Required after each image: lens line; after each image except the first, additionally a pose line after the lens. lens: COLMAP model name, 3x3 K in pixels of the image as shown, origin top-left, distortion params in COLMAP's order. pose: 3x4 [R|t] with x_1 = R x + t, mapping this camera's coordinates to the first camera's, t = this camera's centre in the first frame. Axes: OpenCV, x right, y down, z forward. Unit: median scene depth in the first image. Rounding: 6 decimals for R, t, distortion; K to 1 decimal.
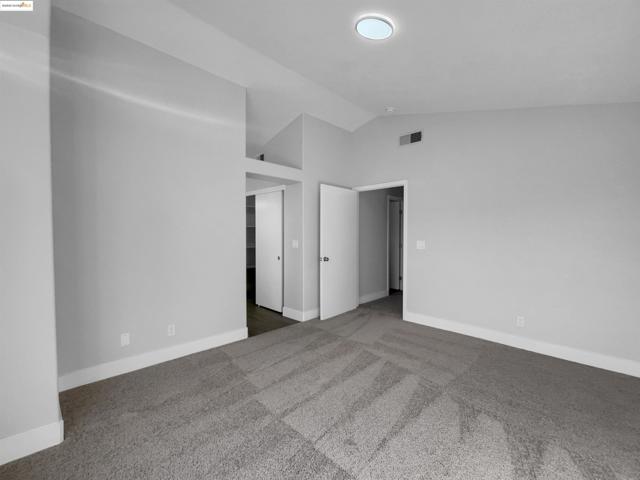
lens RADIAL K [[269.9, 0, 322.0], [0, 269.9, 243.9], [0, 0, 1]] dist [-0.002175, 0.003137]
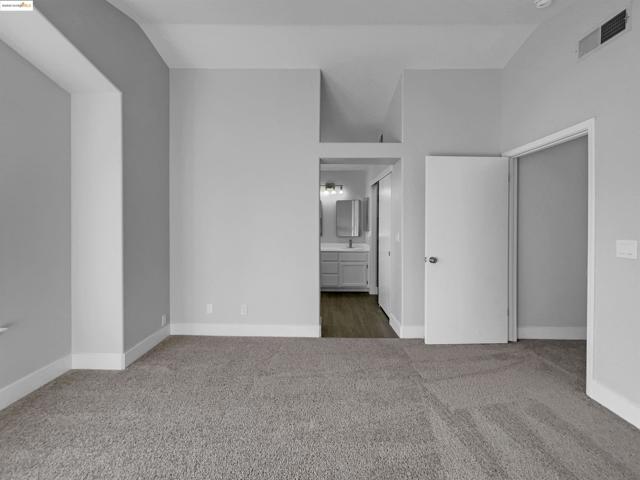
lens RADIAL K [[269.9, 0, 321.3], [0, 269.9, 226.2], [0, 0, 1]] dist [-0.002175, 0.003137]
pose [[0.707409, 0.006256, -0.706777, 0.318256], [-0.028510, 0.999400, -0.019689, -0.010265], [0.706230, 0.034079, 0.707162, 0.289894]]
